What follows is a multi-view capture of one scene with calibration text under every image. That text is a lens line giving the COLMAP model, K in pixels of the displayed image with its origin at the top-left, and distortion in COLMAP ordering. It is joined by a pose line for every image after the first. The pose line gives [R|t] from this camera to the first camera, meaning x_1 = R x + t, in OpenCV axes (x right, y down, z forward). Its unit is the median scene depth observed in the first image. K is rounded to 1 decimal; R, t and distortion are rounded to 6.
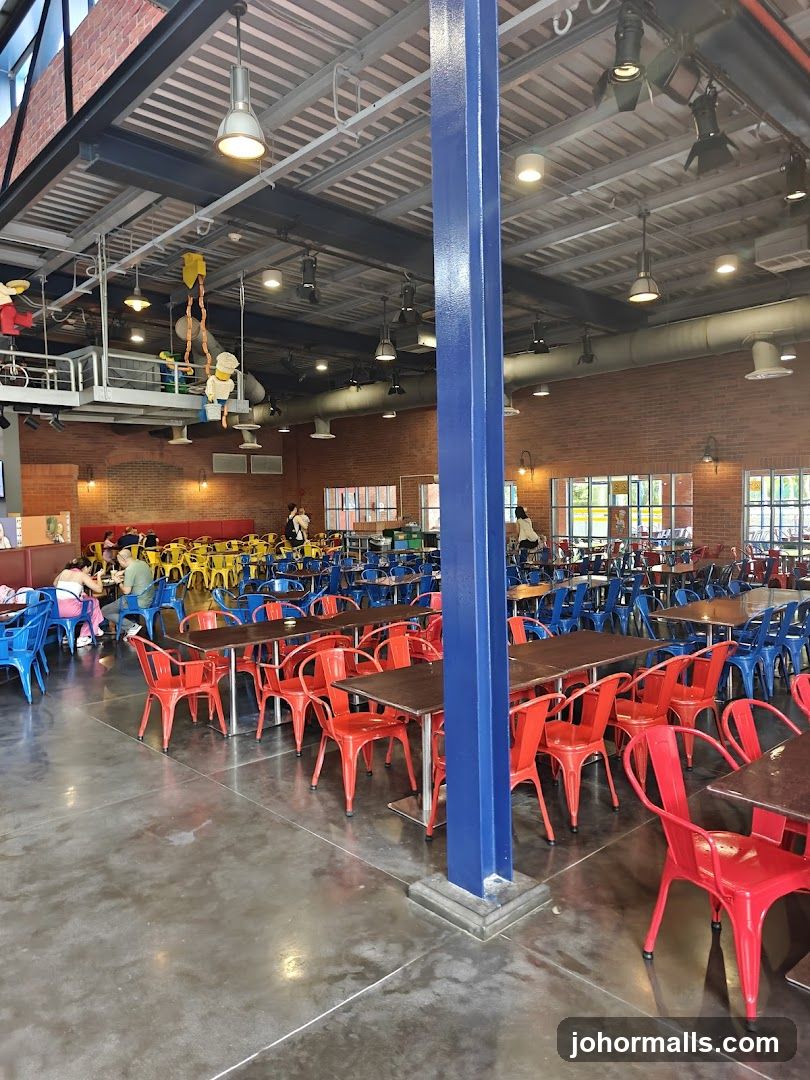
lens RADIAL K [[757.6, 0, 405.0], [0, 757.6, 540.0], [0, 0, 1]] dist [-0.008240, -0.003210]
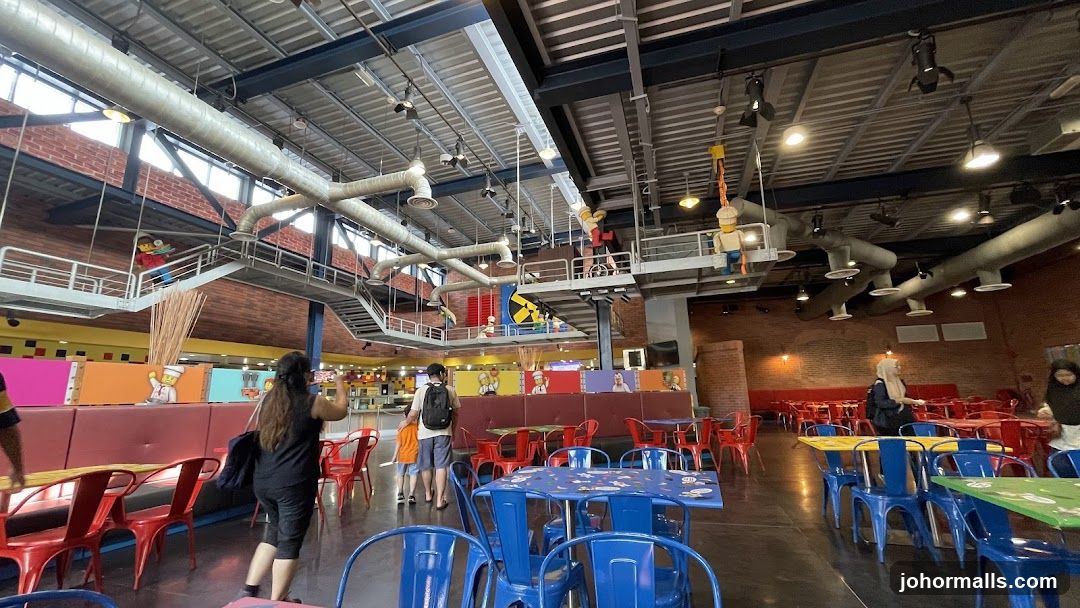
lens RADIAL K [[434.6, 0, 540.0], [0, 434.6, 304.0], [0, 0, 1]] dist [0.001171, 0.000199]
pose [[0.480963, -0.176749, -0.858740, 0.088190], [-0.032042, 0.975270, -0.218680, 0.021612], [0.876155, 0.132693, 0.463405, 0.275049]]
